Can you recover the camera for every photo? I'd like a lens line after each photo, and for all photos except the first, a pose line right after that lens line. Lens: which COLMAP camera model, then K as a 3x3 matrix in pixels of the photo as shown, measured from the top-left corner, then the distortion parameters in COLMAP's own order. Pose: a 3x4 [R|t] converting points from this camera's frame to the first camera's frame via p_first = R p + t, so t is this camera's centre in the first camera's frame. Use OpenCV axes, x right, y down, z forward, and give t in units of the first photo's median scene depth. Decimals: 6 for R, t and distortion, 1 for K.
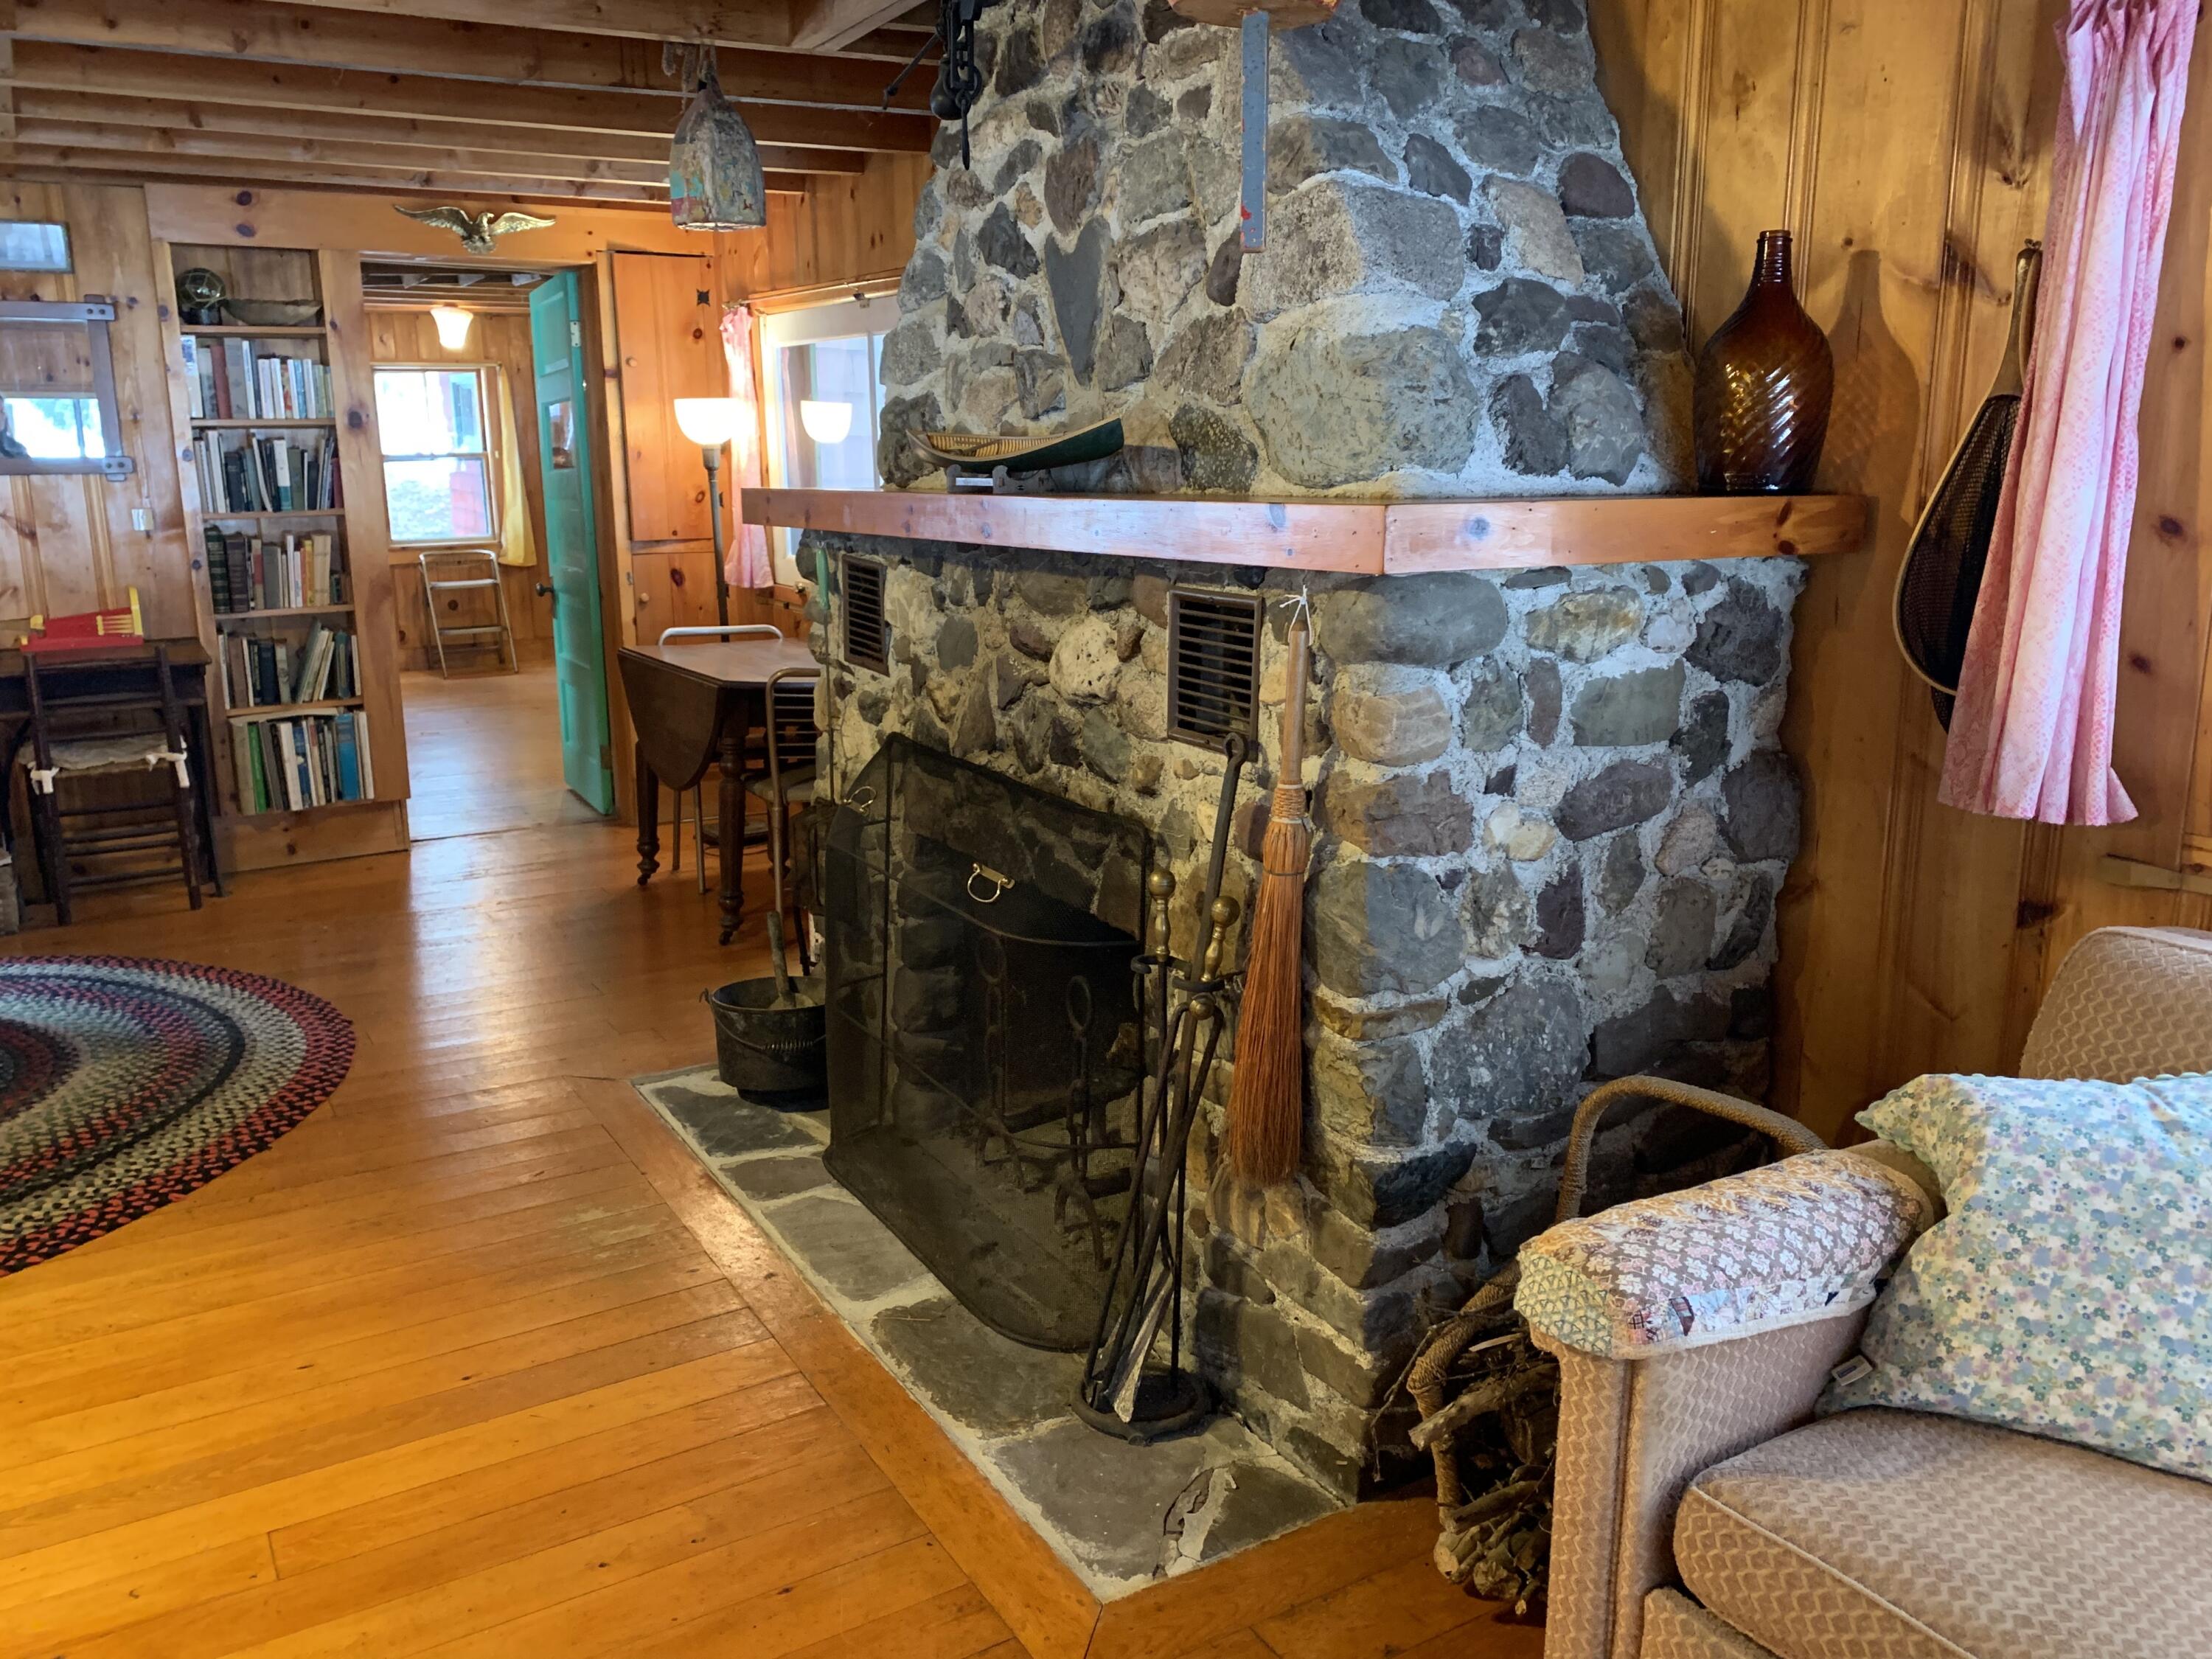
lens RADIAL K [[1692.1, 0, 1095.9], [0, 1692.1, 810.8], [0, 0, 1]] dist [0.057094, -0.069752]
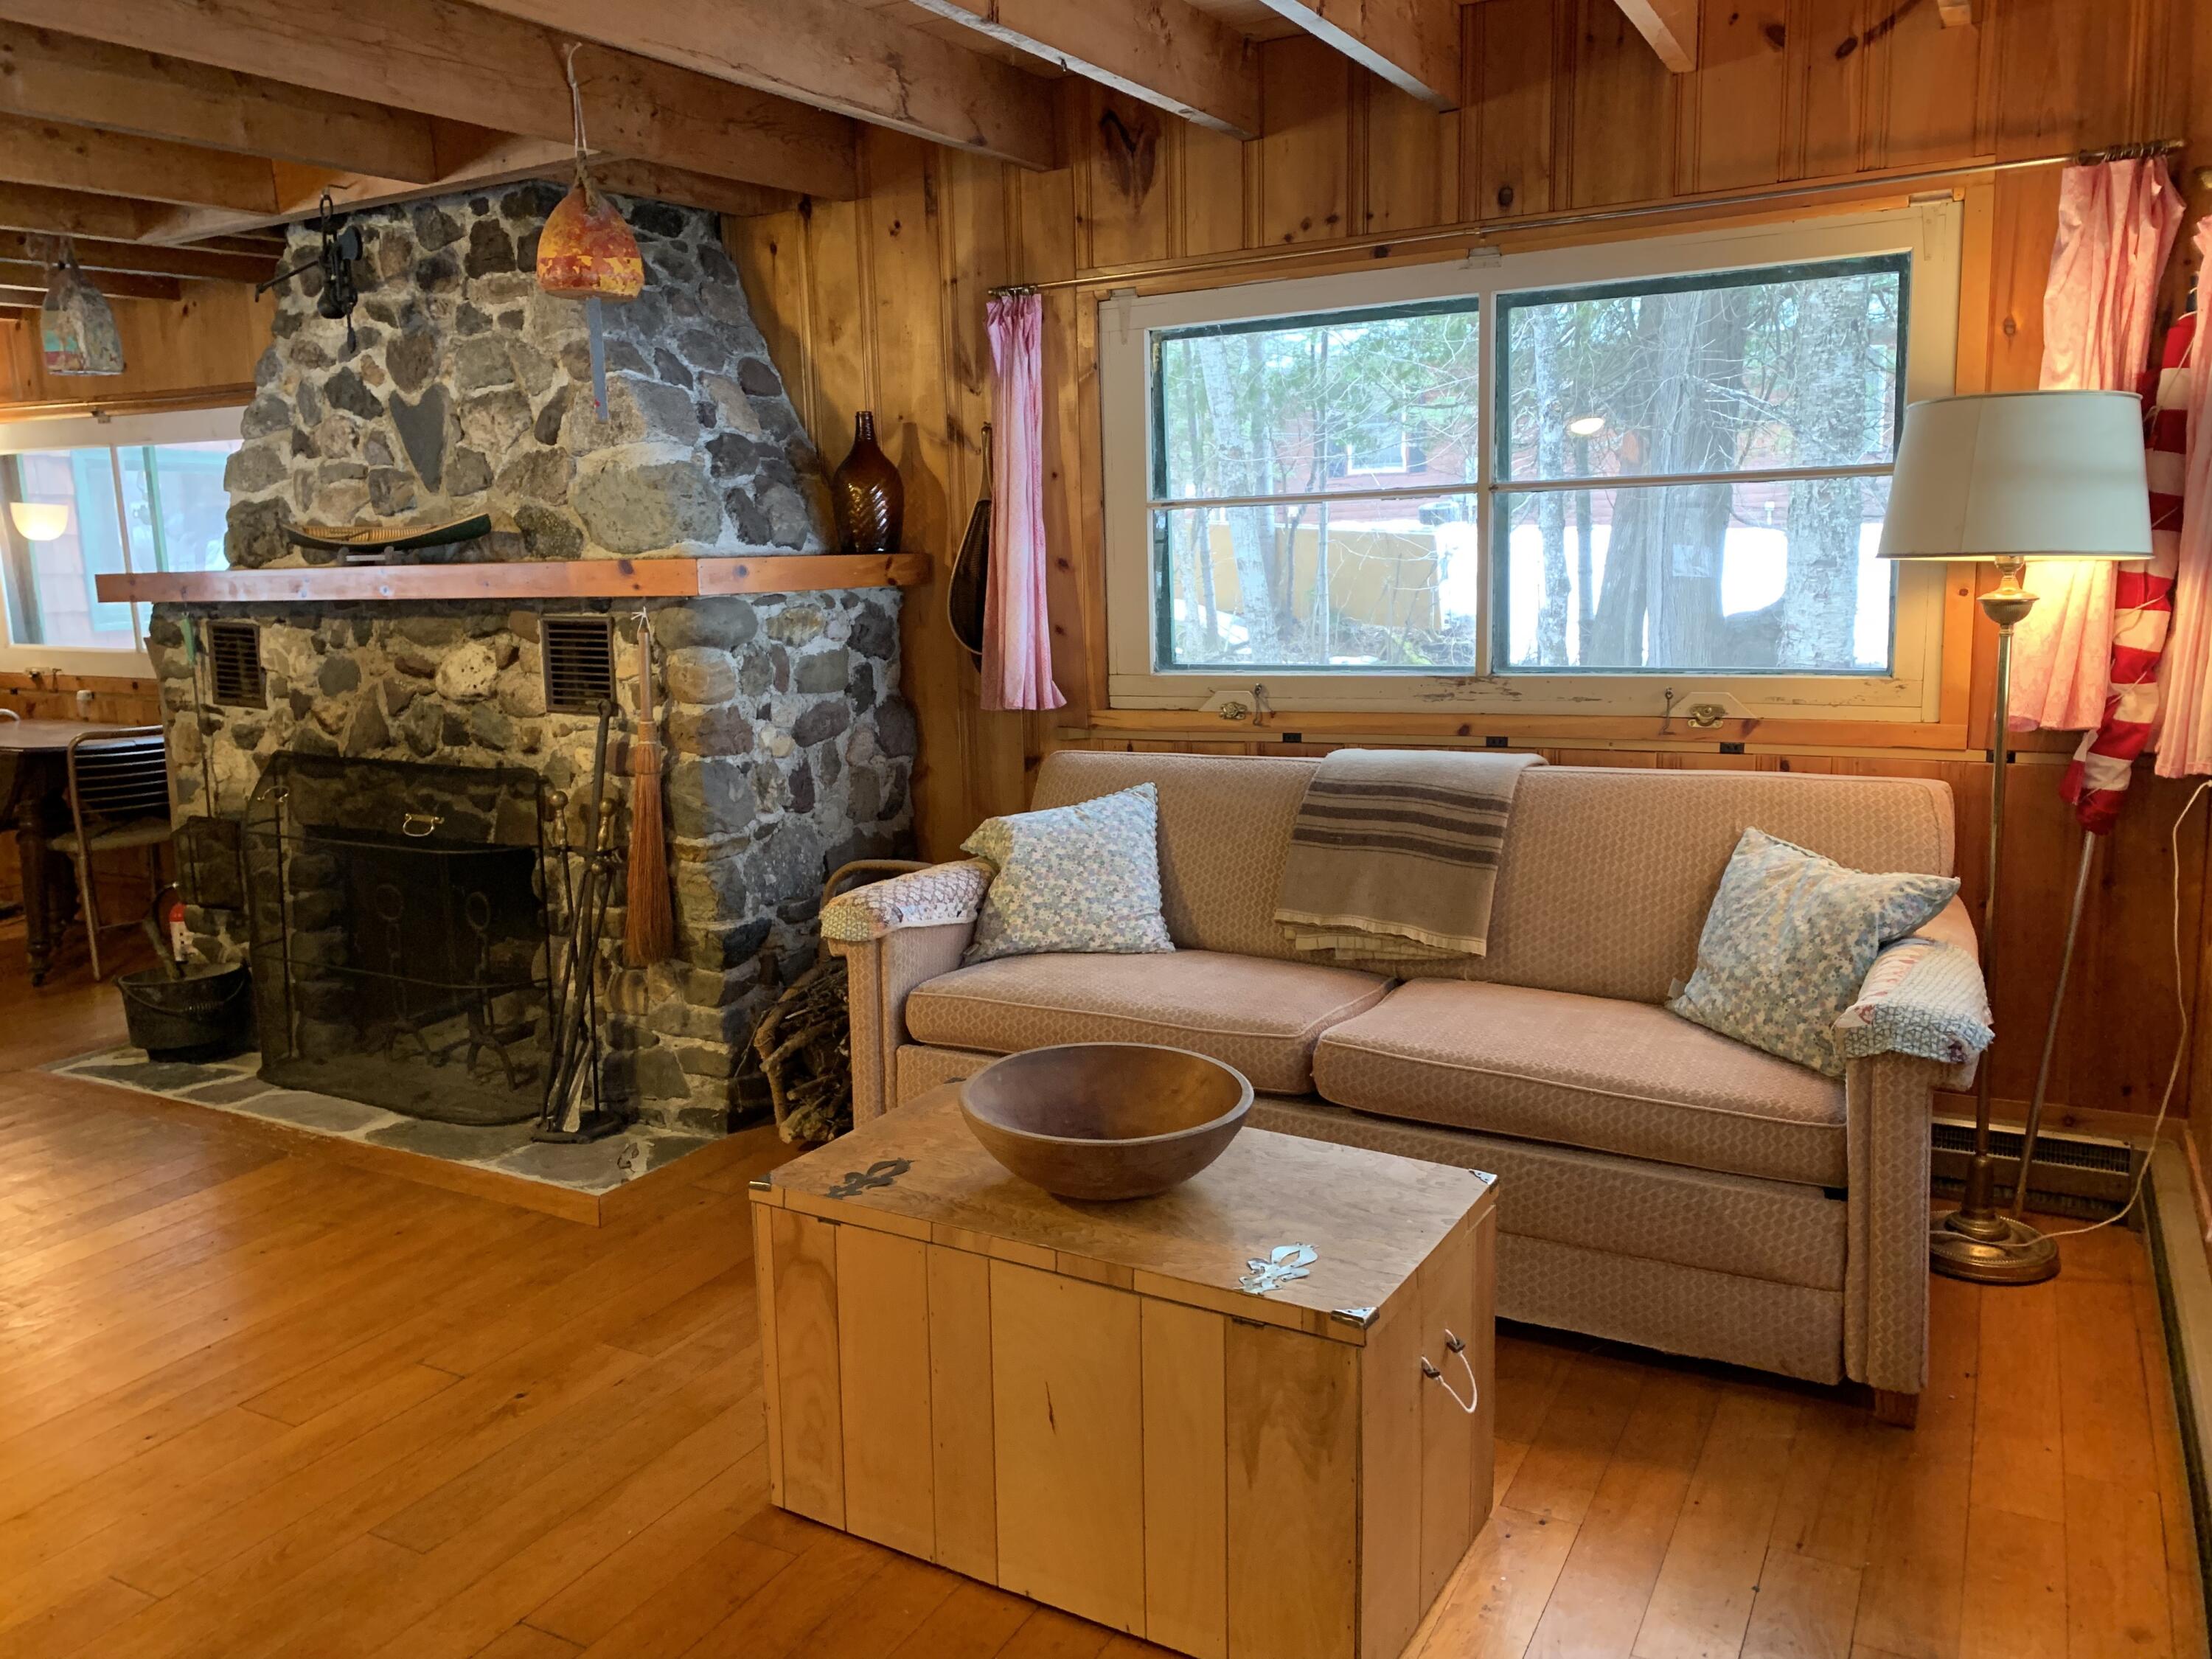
lens RADIAL K [[1687.2, 0, 1073.2], [0, 1687.2, 798.8], [0, 0, 1]] dist [0.081296, -0.136241]
pose [[0.873664, -0.094734, 0.477217, -0.304397], [0.122210, 0.992143, -0.026782, 0.144872], [-0.470931, 0.081719, 0.878377, -0.648651]]
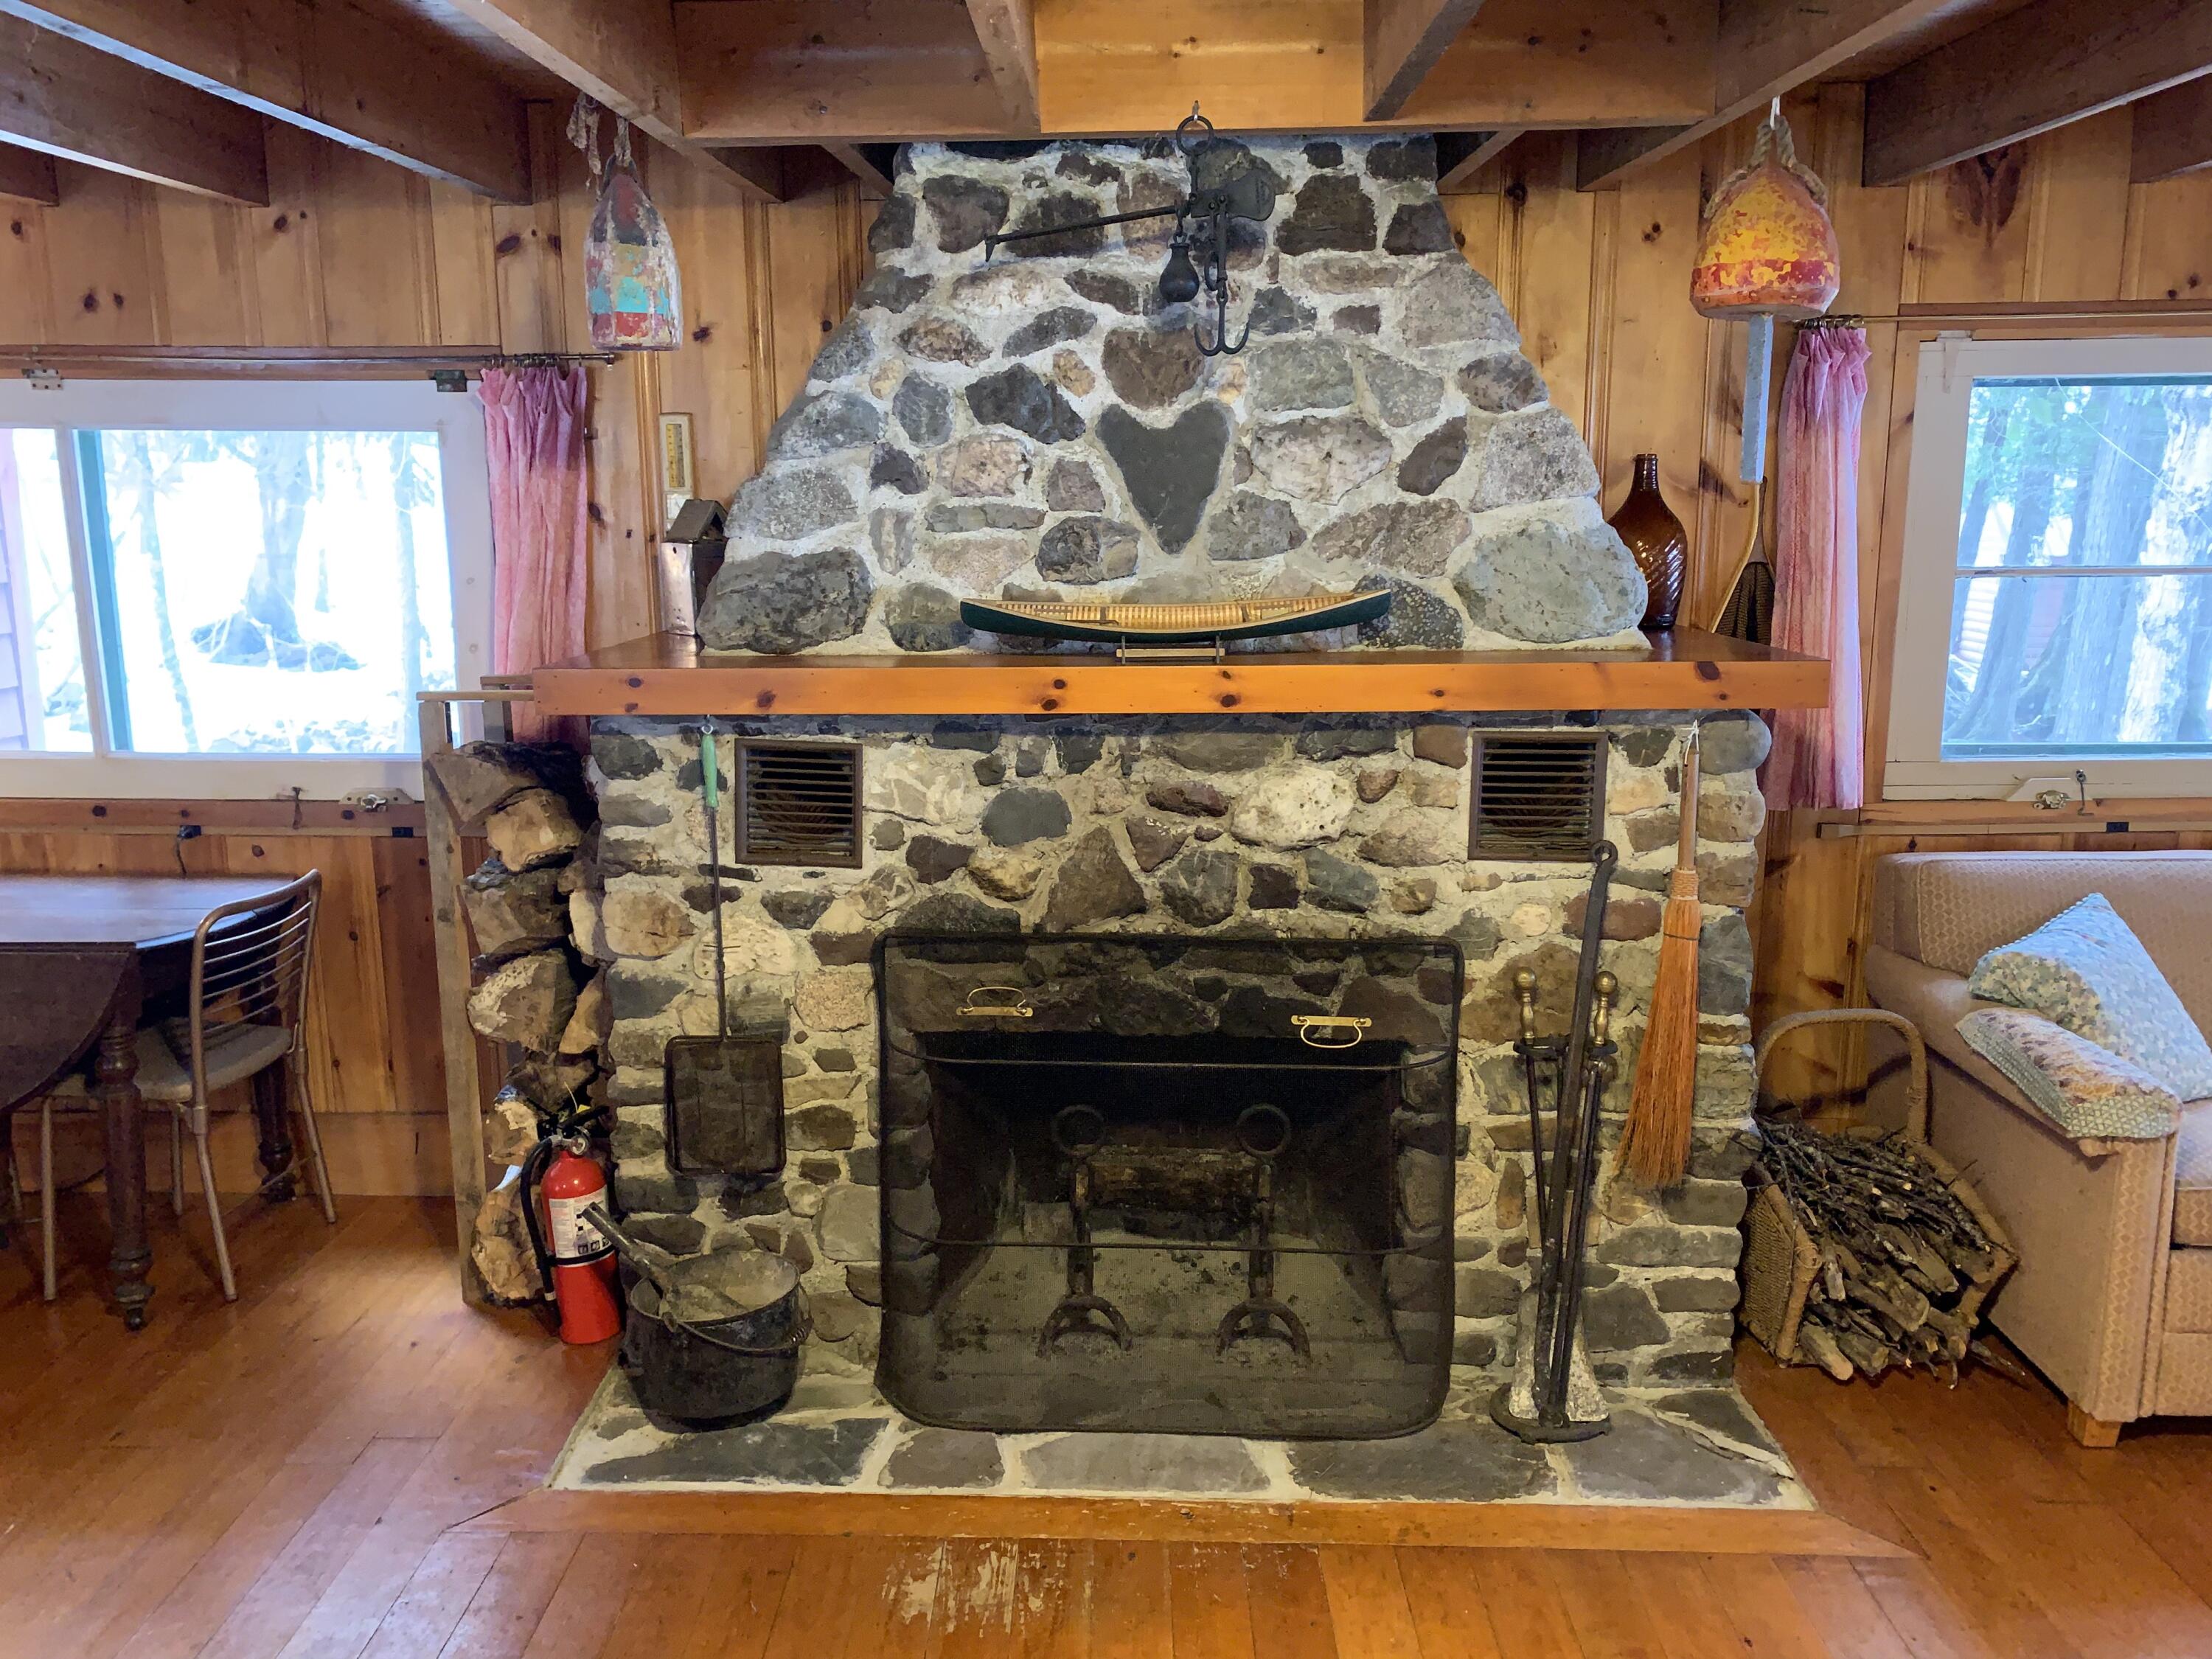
lens RADIAL K [[1666.4, 0, 1135.8], [0, 1666.4, 804.5], [0, 0, 1]] dist [0.103993, -0.147664]
pose [[0.548999, -0.149404, 0.822361, -1.071848], [0.172229, 0.983001, 0.063610, -0.202646], [-0.817886, 0.106713, 0.565399, 0.548886]]
